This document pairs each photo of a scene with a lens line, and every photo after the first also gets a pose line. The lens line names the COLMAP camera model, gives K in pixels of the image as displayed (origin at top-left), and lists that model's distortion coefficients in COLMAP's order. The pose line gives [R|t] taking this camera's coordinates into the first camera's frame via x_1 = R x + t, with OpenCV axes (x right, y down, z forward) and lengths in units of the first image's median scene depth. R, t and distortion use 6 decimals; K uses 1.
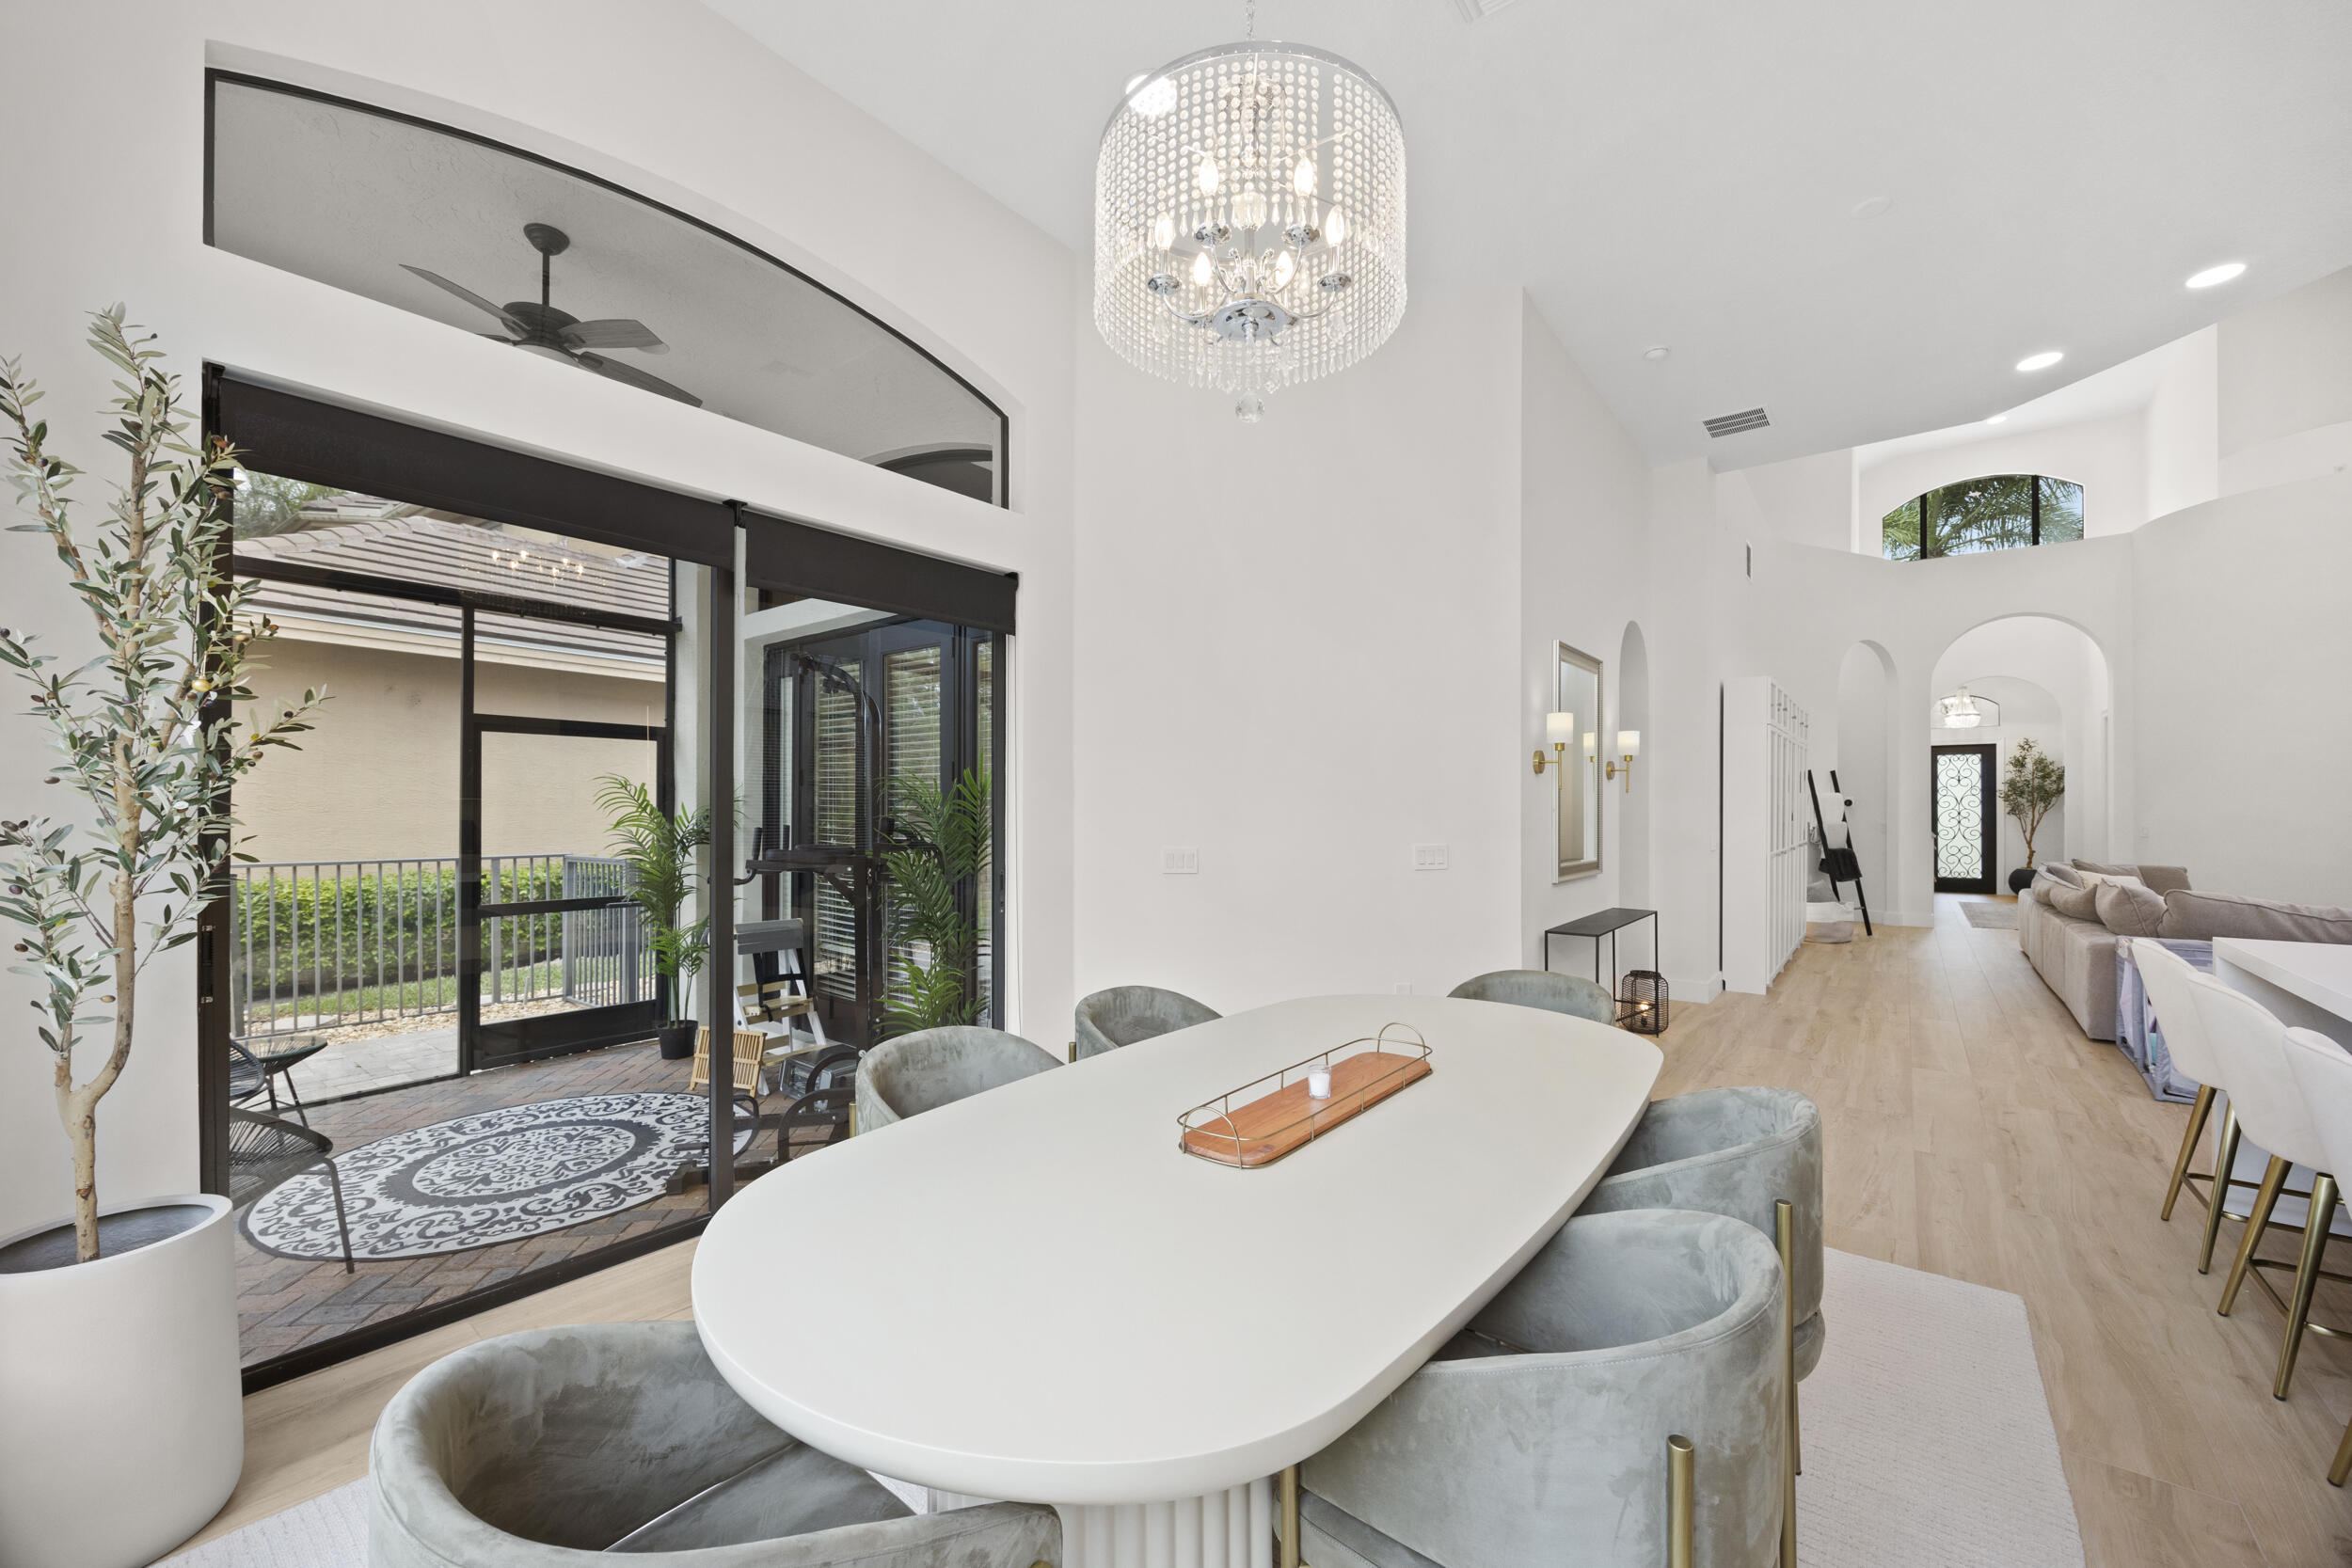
lens RADIAL K [[908.1, 0, 1180.8], [0, 908.1, 808.6], [0, 0, 1]] dist [0.001098, -0.000166]
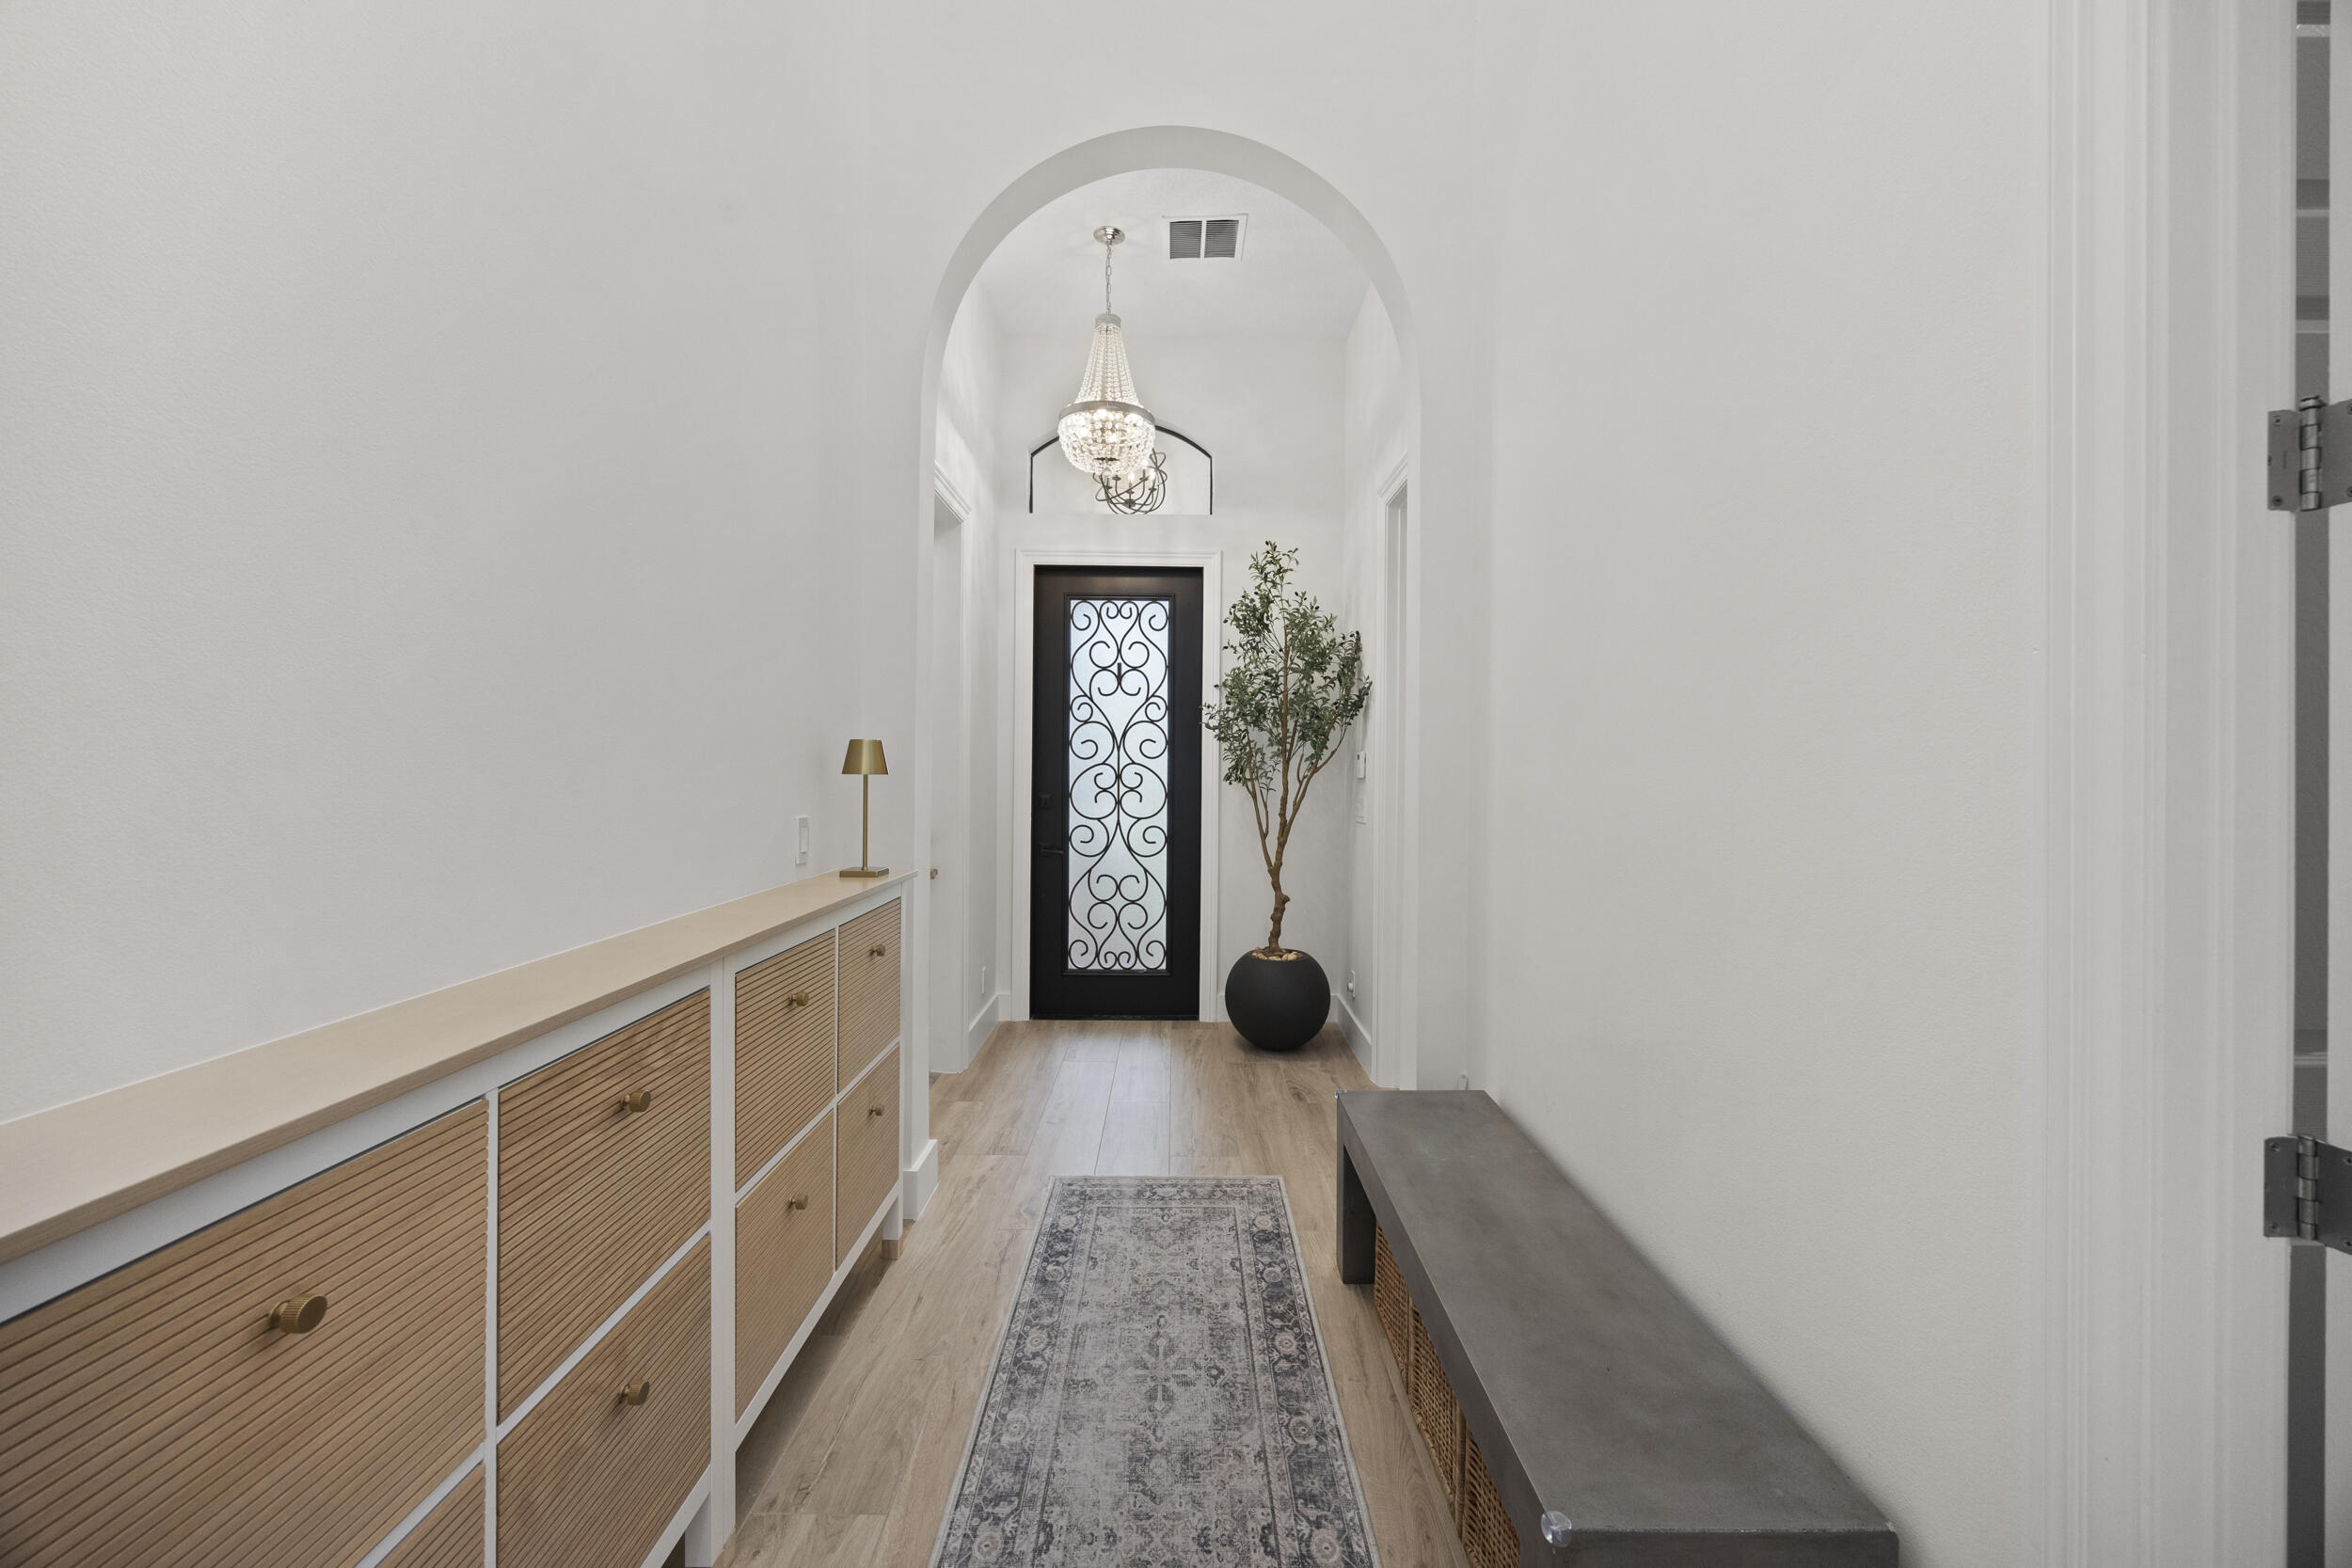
lens RADIAL K [[899.4, 0, 1184.2], [0, 899.4, 770.7], [0, 0, 1]] dist [-0.000746, -0.000489]
pose [[0.776754, 0.011311, 0.629703, 1.621378], [-0.011205, 0.999929, -0.004139, 0.010152], [-0.629705, -0.003841, 0.776825, 1.770653]]
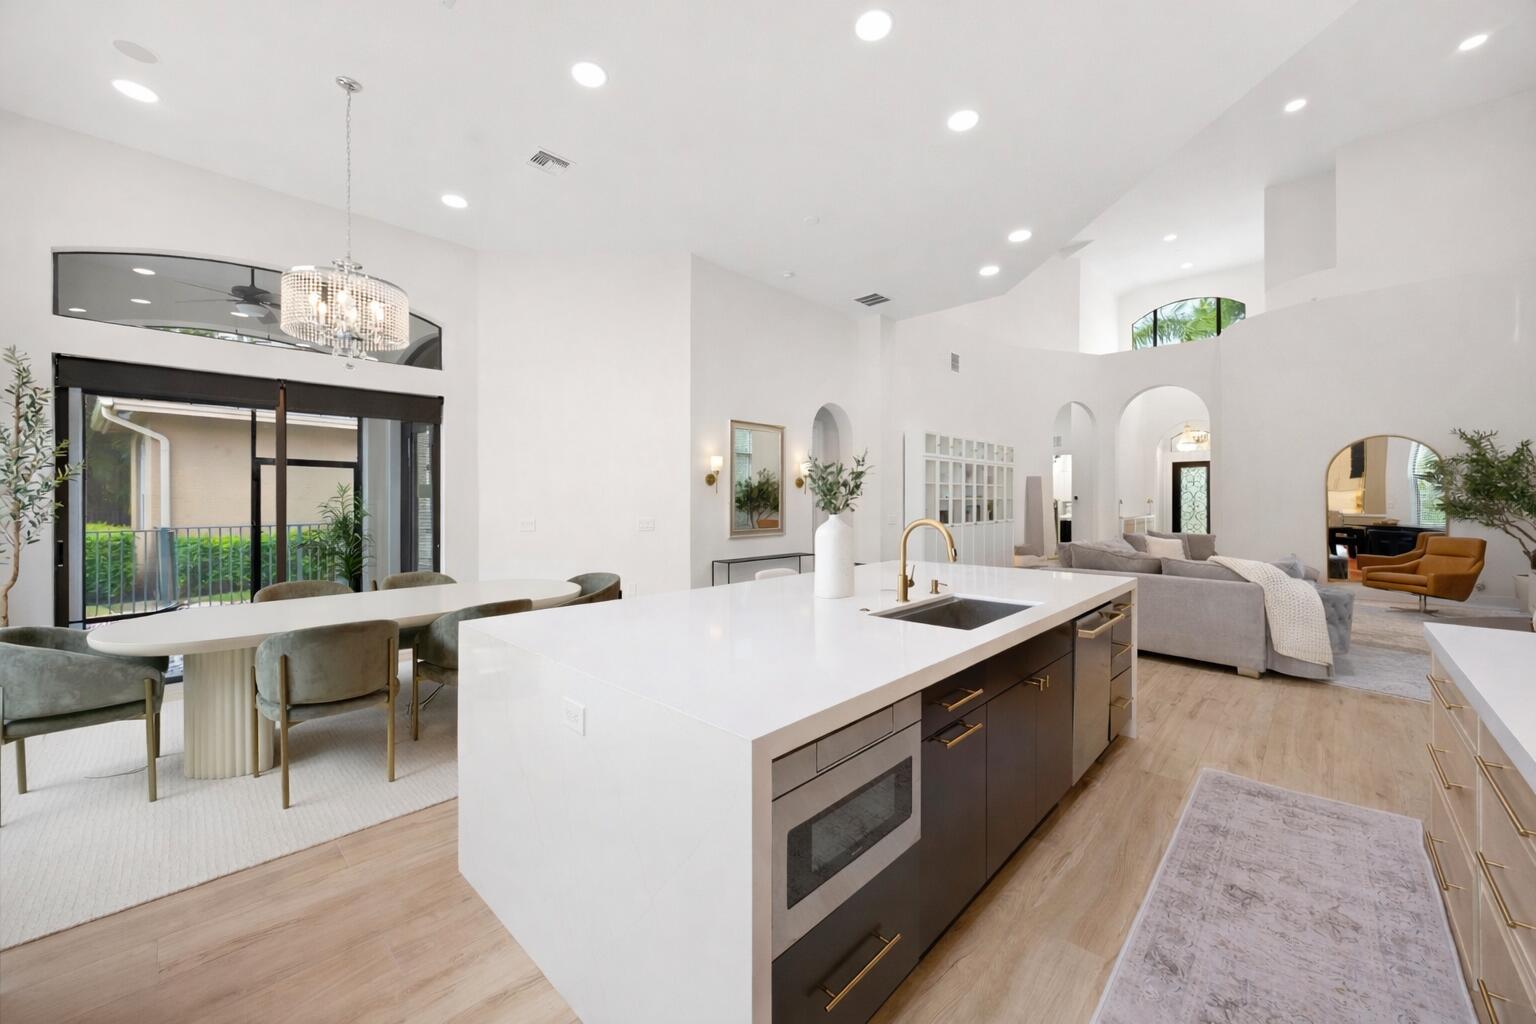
lens RADIAL K [[587.4, 0, 773.4], [0, 587.4, 503.3], [0, 0, 1]] dist [-0.000746, -0.000489]
pose [[0.996372, -0.000386, -0.085103, 0.491872], [0.000690, 0.999993, 0.003552, 0.000310], [0.085101, -0.003598, 0.996366, -0.245692]]
